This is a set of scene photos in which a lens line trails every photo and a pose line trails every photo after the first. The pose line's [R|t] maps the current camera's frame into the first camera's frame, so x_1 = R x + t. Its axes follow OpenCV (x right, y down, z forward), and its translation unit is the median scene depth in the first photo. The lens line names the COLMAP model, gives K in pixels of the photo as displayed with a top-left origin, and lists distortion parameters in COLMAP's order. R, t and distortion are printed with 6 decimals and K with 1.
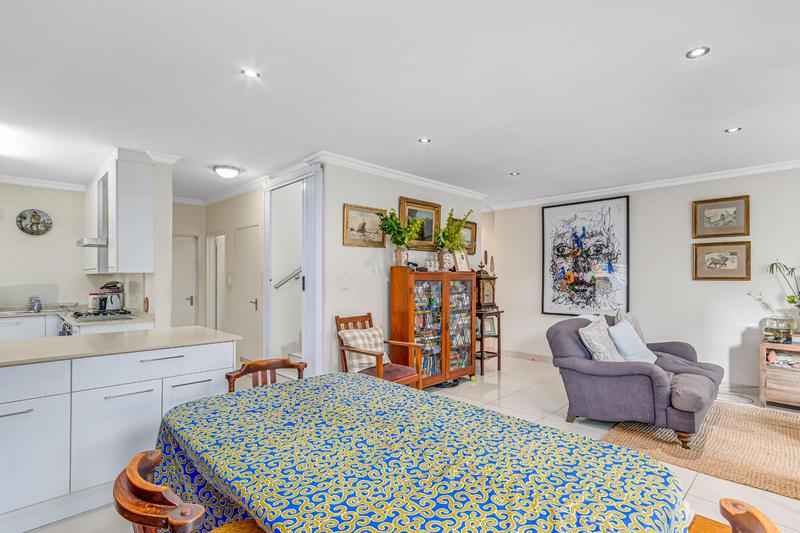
lens RADIAL K [[397.7, 0, 406.7], [0, 397.7, 274.1], [0, 0, 1]] dist [0.006258, 0.000844]
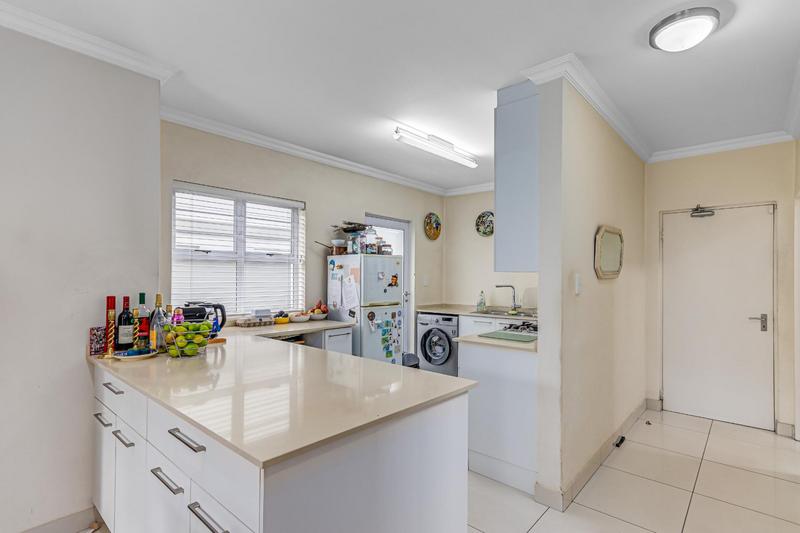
lens RADIAL K [[397.7, 0, 406.7], [0, 397.7, 274.1], [0, 0, 1]] dist [0.006258, 0.000844]
pose [[0.071890, -0.005764, -0.997396, -0.043618], [0.004095, 0.999977, -0.005484, 0.003012], [0.997404, -0.003690, 0.071912, 0.666465]]
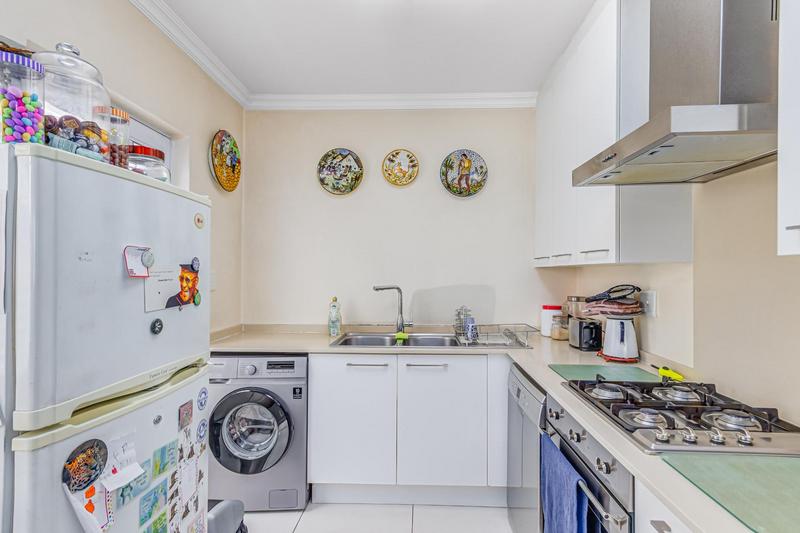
lens RADIAL K [[397.7, 0, 406.7], [0, 397.7, 274.1], [0, 0, 1]] dist [0.006258, 0.000844]
pose [[0.677145, 0.007210, -0.735815, -0.649126], [0.000175, 0.999950, 0.009959, 0.004744], [0.735850, -0.006873, 0.677110, 0.639212]]
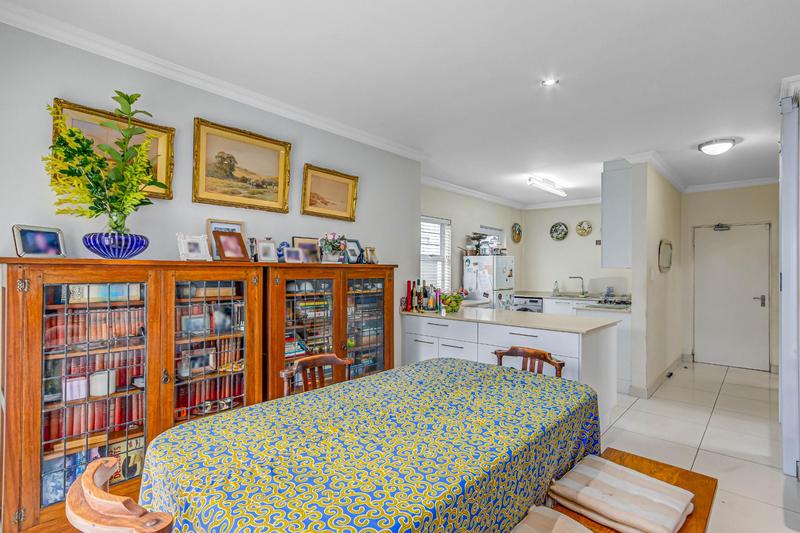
lens RADIAL K [[398.1, 0, 407.6], [0, 398.1, 267.5], [0, 0, 1]] dist [0.003943, 0.000531]
pose [[0.055880, -0.005867, -0.998420, 0.349607], [0.002497, 0.999980, -0.005736, 0.000831], [0.998434, -0.002172, 0.055893, 0.301069]]
